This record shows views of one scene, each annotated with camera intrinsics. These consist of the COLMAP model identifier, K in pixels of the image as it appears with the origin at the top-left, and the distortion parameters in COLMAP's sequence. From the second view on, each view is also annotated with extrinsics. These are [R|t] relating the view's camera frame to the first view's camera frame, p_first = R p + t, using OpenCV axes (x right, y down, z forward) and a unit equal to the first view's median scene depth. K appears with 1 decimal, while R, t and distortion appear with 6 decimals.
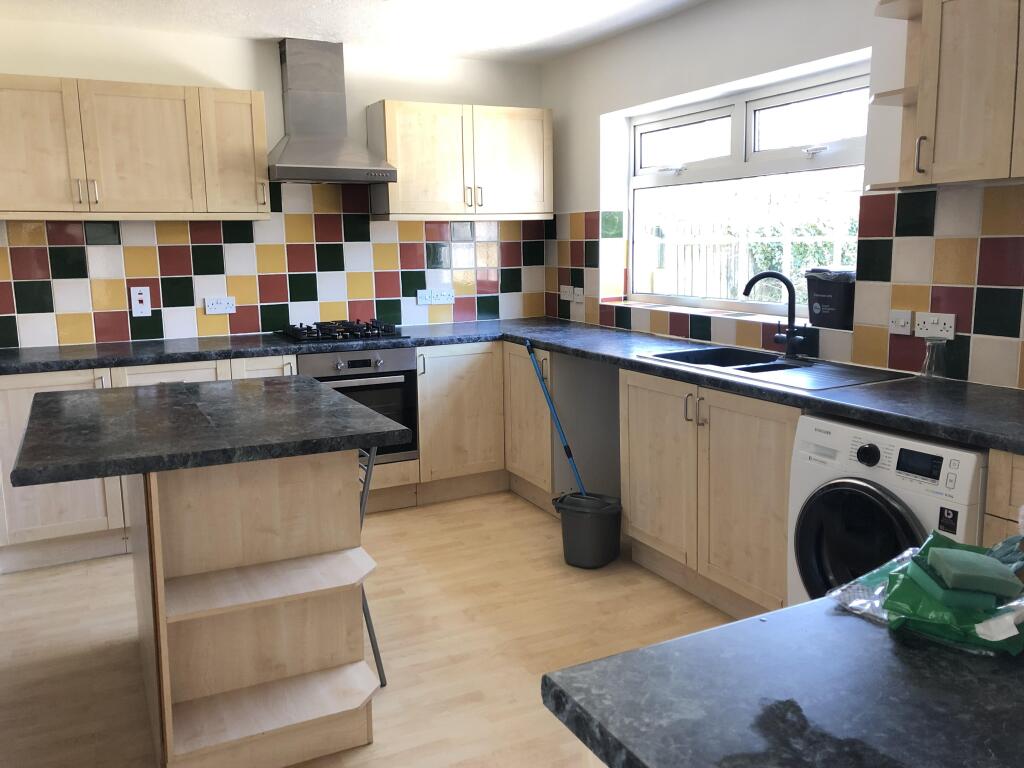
lens RADIAL K [[848.0, 0, 512.0], [0, 848.0, 384.0], [0, 0, 1]] dist [-0.000476, -0.000850]
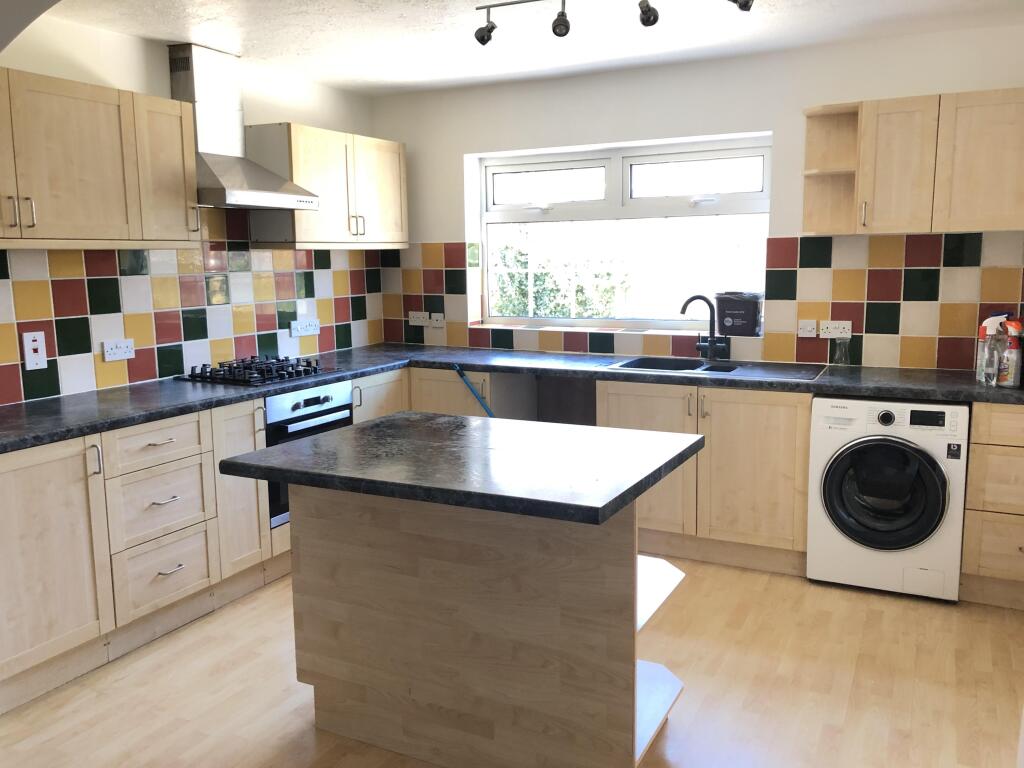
lens RADIAL K [[859.8, 0, 512.0], [0, 859.8, 384.0], [0, 0, 1]] dist [0.012656, 0.000966]
pose [[0.807800, -0.084298, 0.583397, -0.554224], [0.098546, 0.995105, 0.007337, -0.028533], [-0.581161, 0.051564, 0.812154, 0.091128]]
